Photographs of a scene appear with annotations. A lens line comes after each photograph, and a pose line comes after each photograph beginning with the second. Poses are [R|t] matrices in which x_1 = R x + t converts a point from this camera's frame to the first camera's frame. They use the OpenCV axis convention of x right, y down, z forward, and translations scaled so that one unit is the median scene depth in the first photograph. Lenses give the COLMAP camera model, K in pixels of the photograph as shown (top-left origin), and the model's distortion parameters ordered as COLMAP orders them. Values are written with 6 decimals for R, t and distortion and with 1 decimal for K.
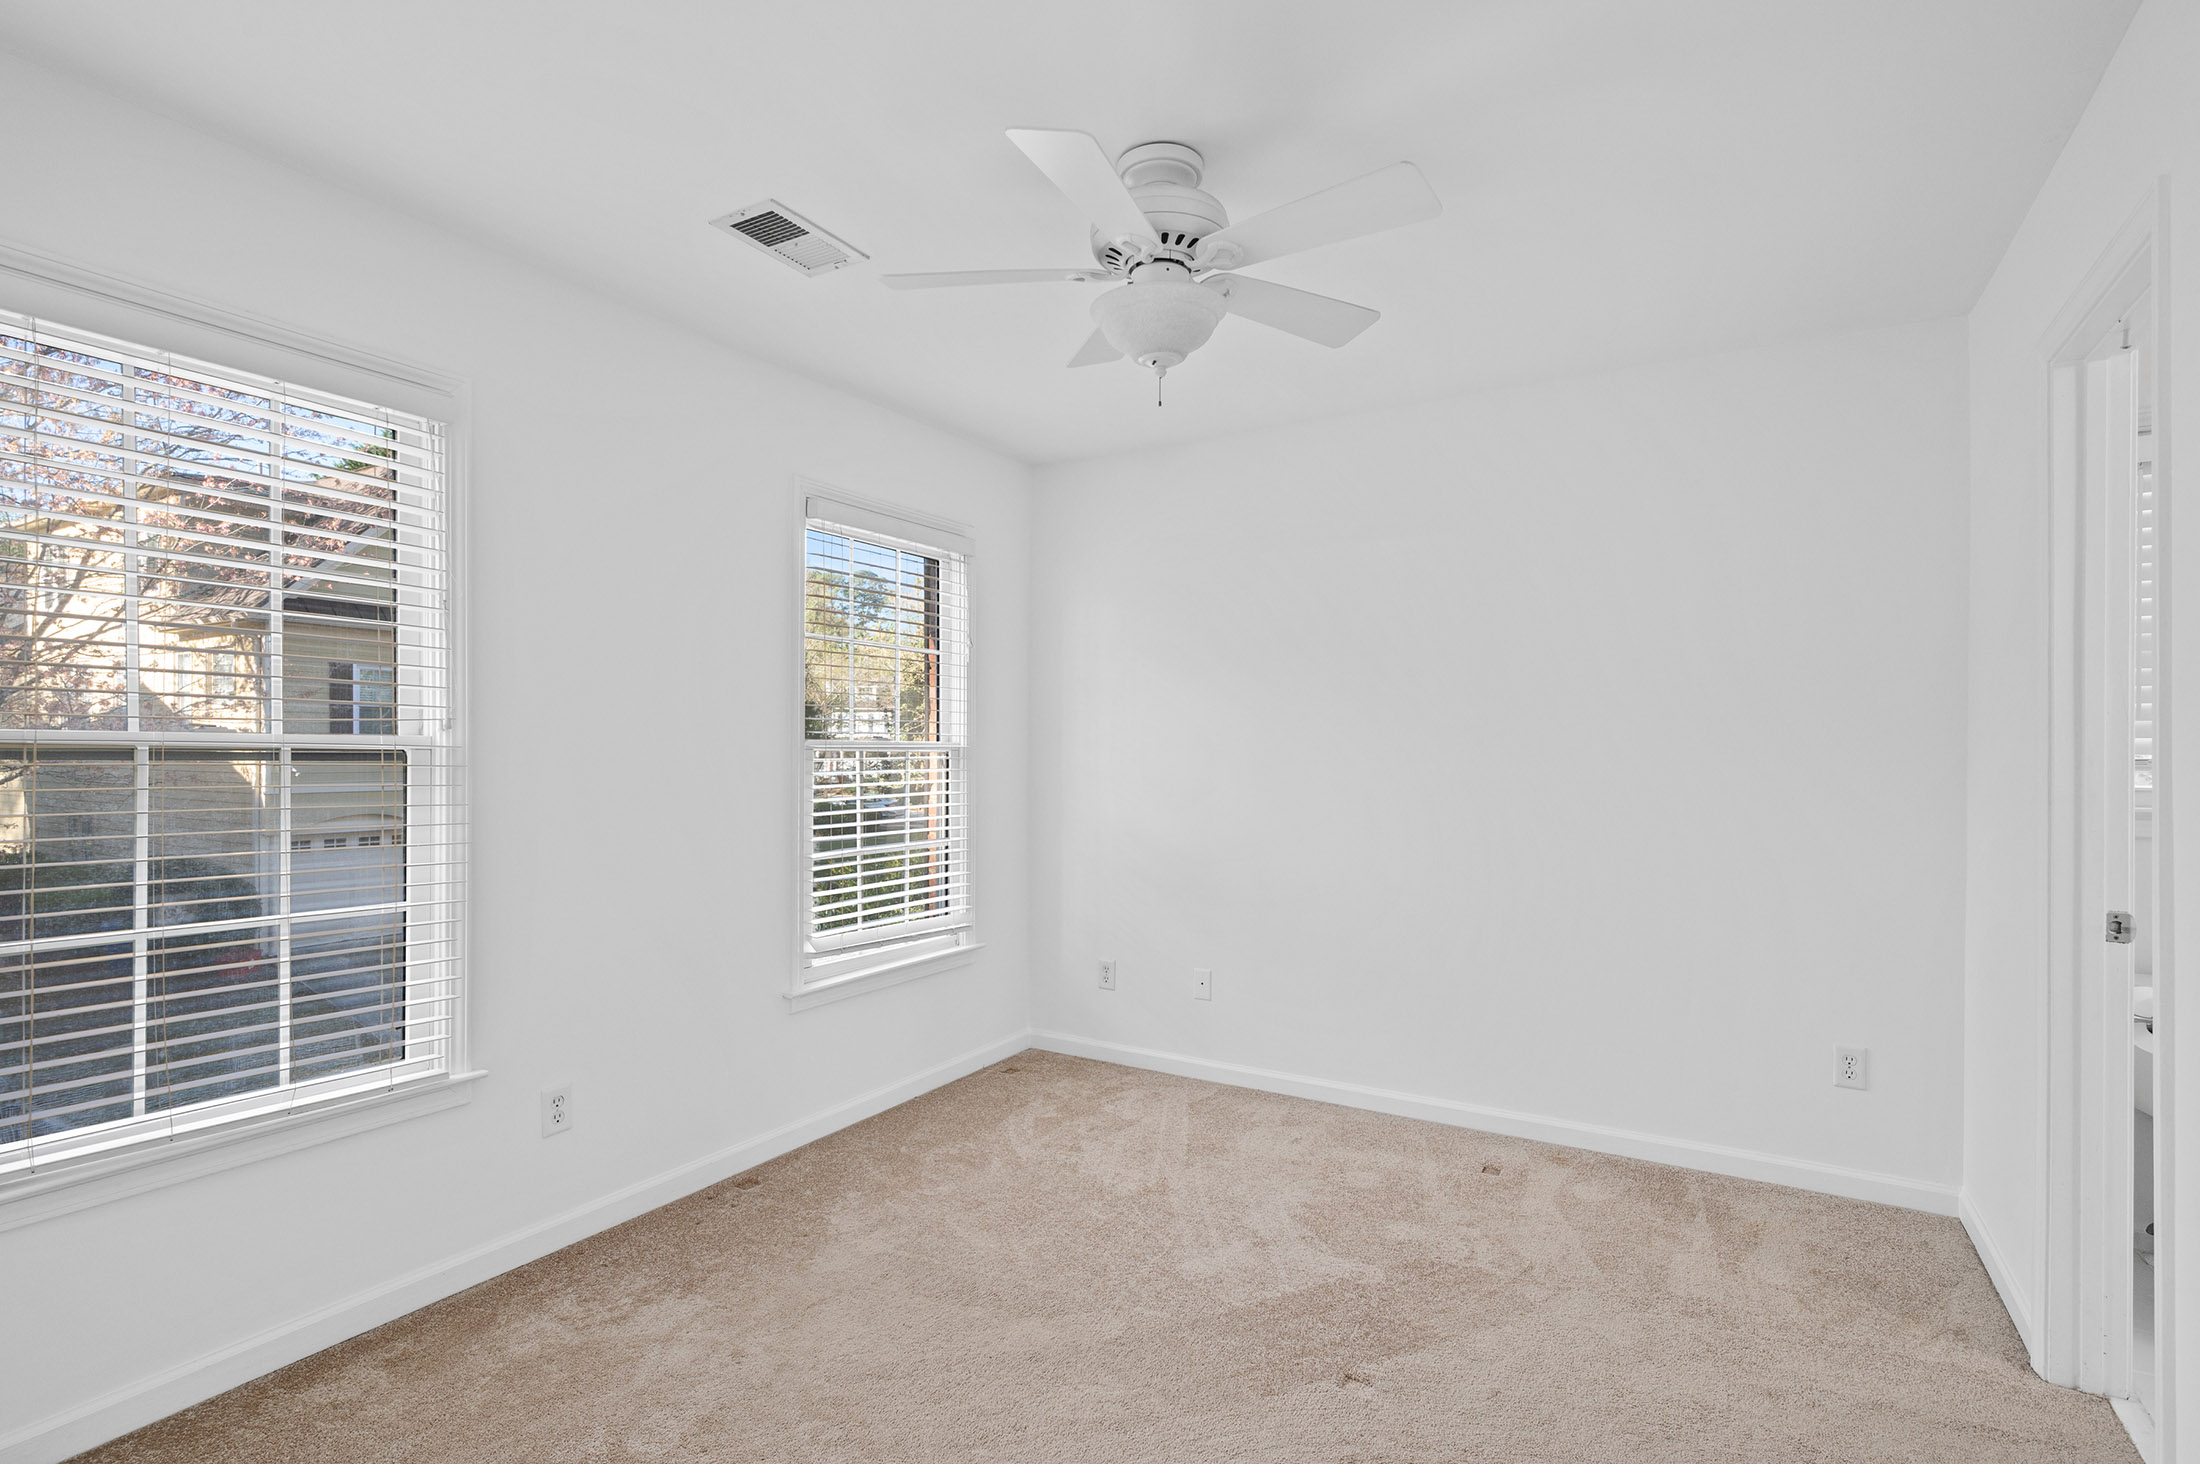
lens RADIAL K [[1065.4, 0, 1103.0], [0, 1065.4, 740.3], [0, 0, 1]] dist [-0.001218, -0.000139]
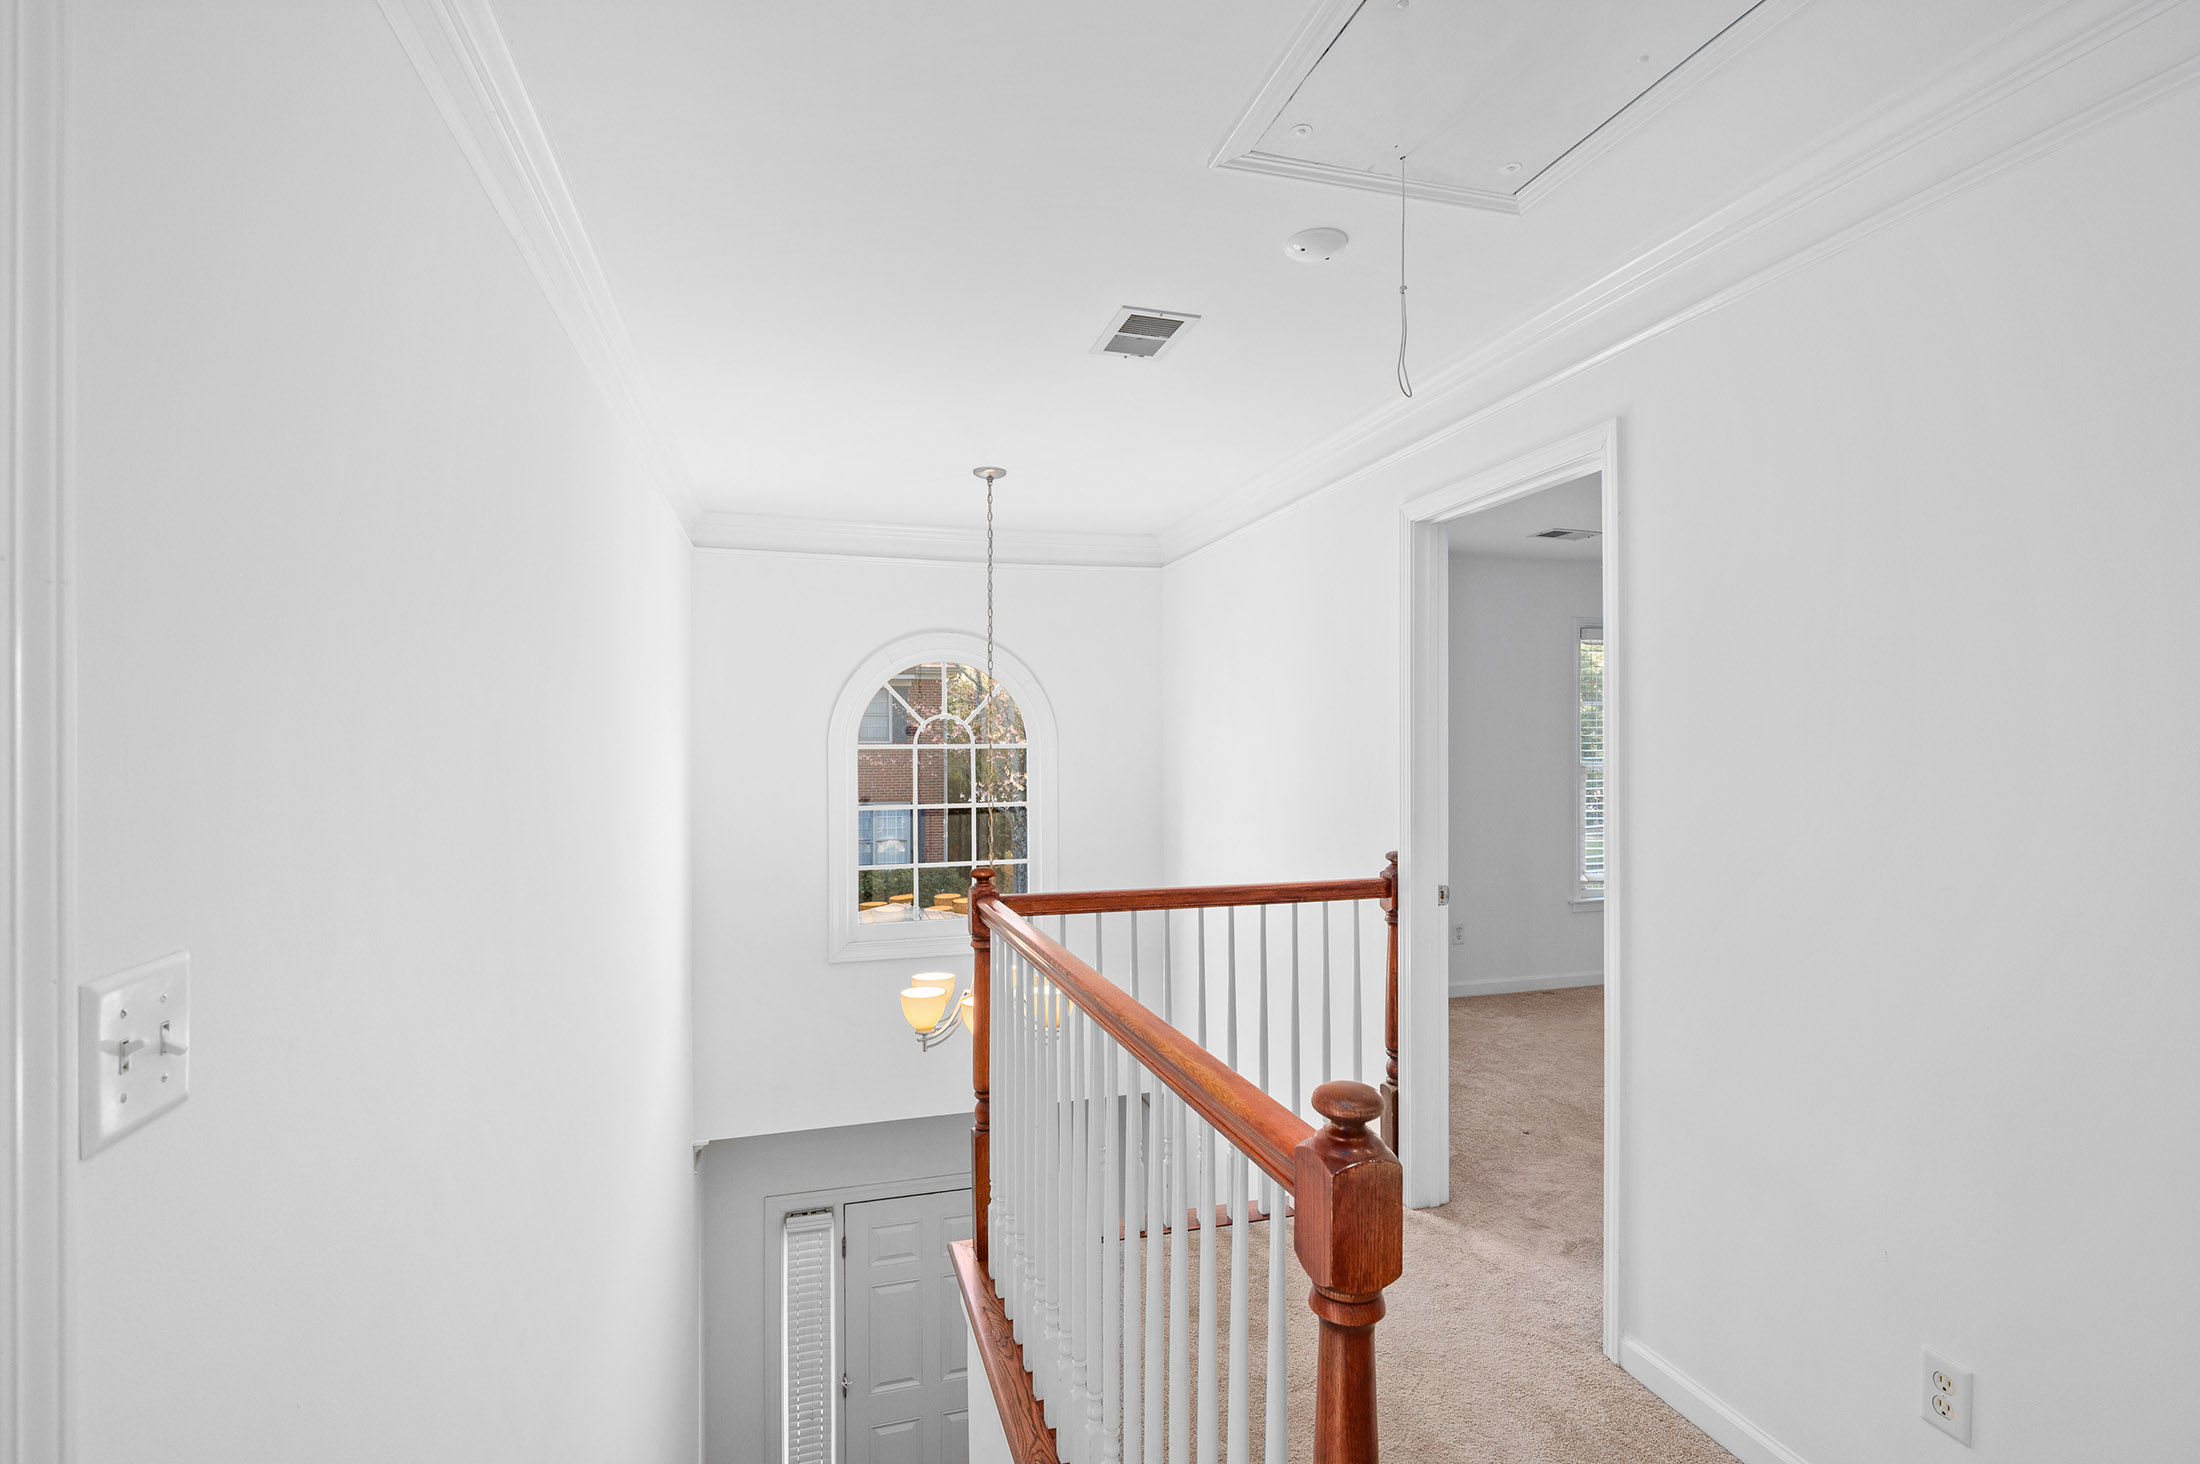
lens RADIAL K [[1065.4, 0, 1103.2], [0, 1065.4, 740.3], [0, 0, 1]] dist [-0.001218, -0.000139]
pose [[0.738209, -0.010620, -0.674488, 0.483262], [0.010106, 0.999938, -0.004684, -0.056300], [0.674496, -0.003358, 0.738271, -1.245384]]
